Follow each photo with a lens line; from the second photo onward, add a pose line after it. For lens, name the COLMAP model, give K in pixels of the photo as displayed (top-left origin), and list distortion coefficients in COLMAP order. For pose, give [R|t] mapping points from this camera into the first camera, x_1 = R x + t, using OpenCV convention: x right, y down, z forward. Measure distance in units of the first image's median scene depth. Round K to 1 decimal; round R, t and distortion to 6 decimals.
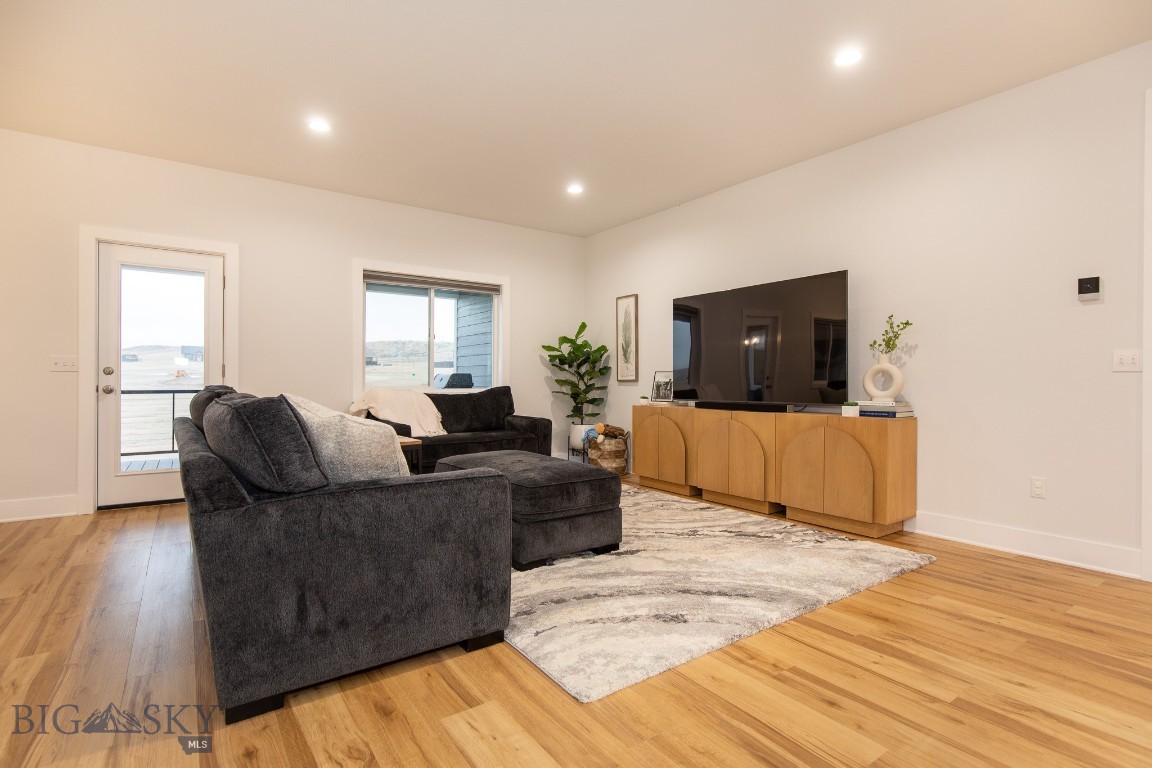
lens RADIAL K [[557.1, 0, 576.0], [0, 557.1, 384.0], [0, 0, 1]] dist [-0.001536, -0.000766]
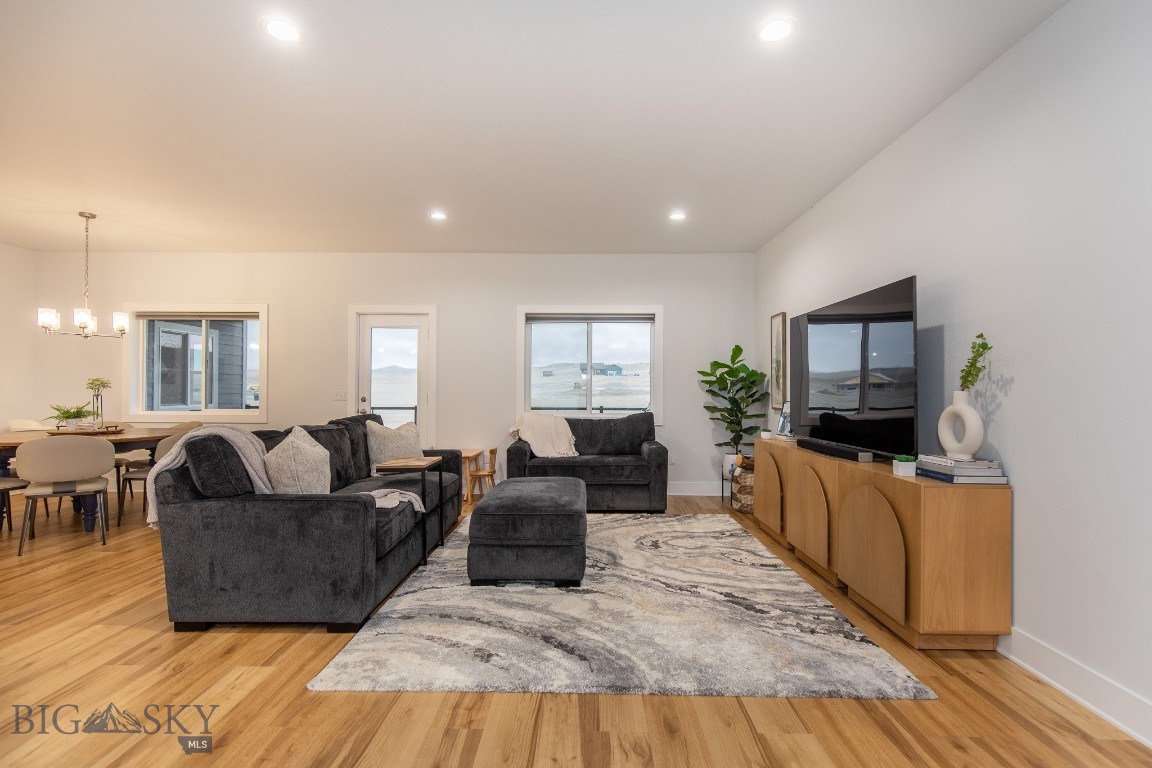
lens RADIAL K [[551.1, 0, 576.0], [0, 551.1, 384.0], [0, 0, 1]] dist [0.002598, 0.000285]
pose [[0.807815, -0.006212, -0.589404, 0.708814], [-0.004040, 0.999863, -0.016075, -0.060815], [0.589422, 0.015366, 0.807679, 0.186499]]
